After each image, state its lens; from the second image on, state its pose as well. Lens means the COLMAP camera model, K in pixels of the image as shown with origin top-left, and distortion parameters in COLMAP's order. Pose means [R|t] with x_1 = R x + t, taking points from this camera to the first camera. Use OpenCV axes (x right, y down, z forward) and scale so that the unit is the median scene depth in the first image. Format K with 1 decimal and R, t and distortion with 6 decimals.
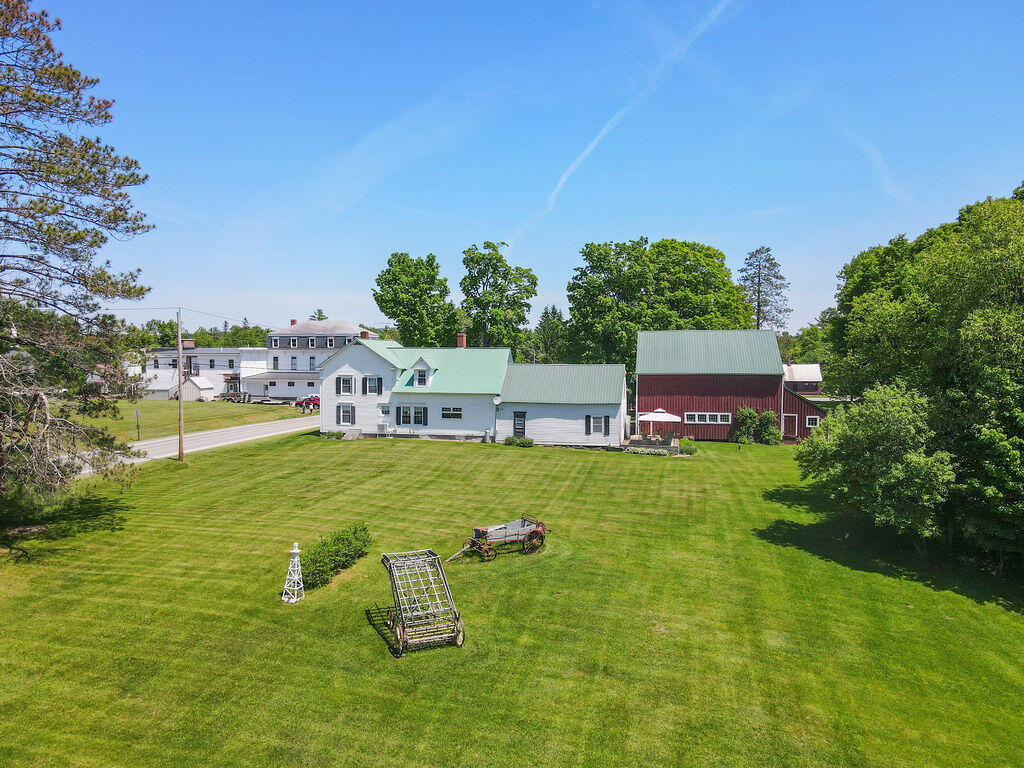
lens RADIAL K [[747.1, 0, 512.0], [0, 747.1, 384.0], [0, 0, 1]] dist [0.001106, 0.002746]
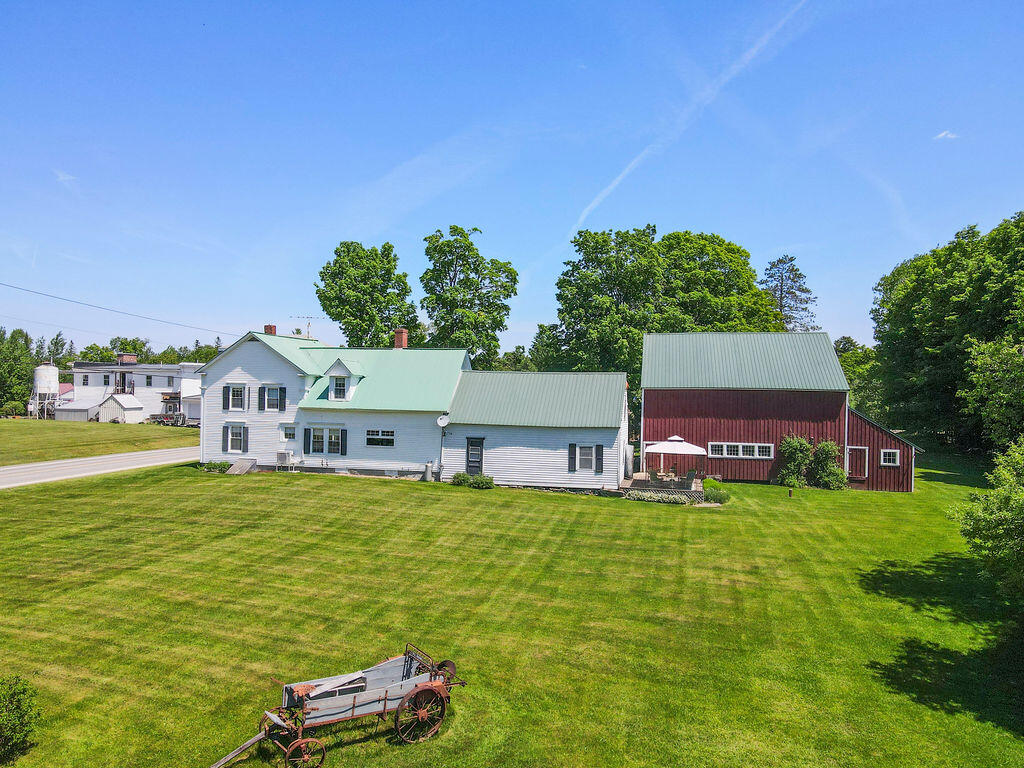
lens RADIAL K [[747.1, 0, 512.0], [0, 747.1, 384.0], [0, 0, 1]] dist [0.001106, 0.002746]
pose [[0.999901, 0.013810, -0.002533, 0.043120], [-0.013905, 0.999018, -0.042079, 0.015172], [0.001949, 0.042110, 0.999111, 0.281006]]
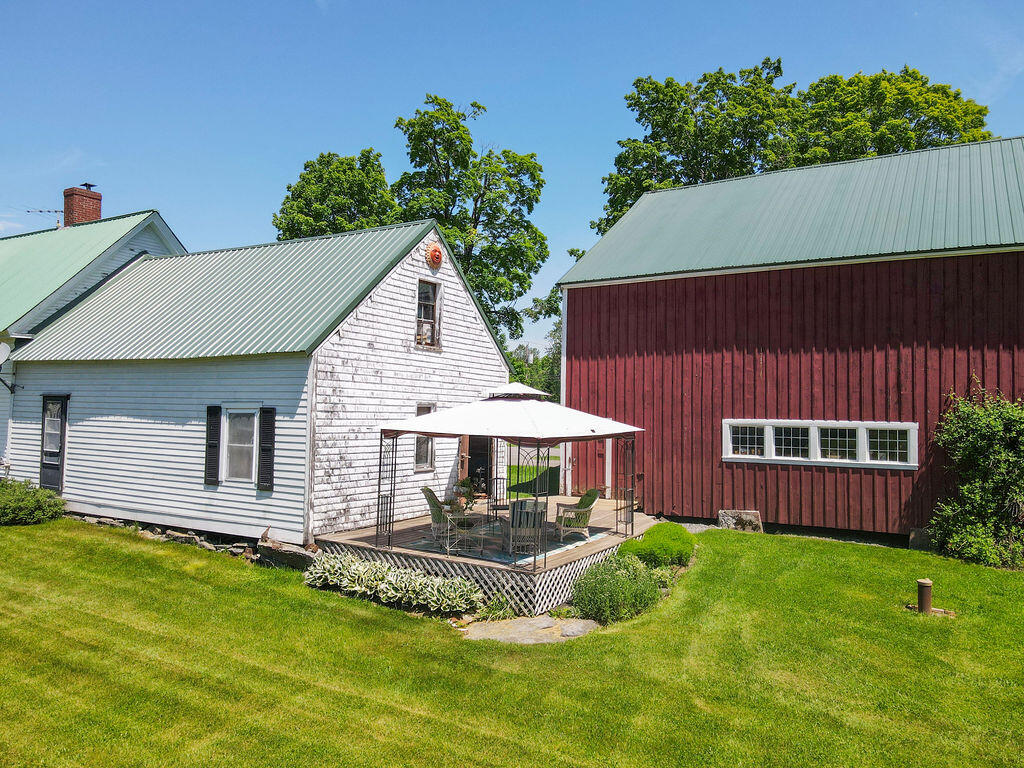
lens RADIAL K [[747.1, 0, 512.0], [0, 747.1, 384.0], [0, 0, 1]] dist [0.001106, 0.002746]
pose [[0.940649, -0.000951, -0.339379, 0.254311], [-0.019965, 0.998109, -0.058131, 0.043231], [0.338792, 0.061457, 0.938852, 0.739496]]
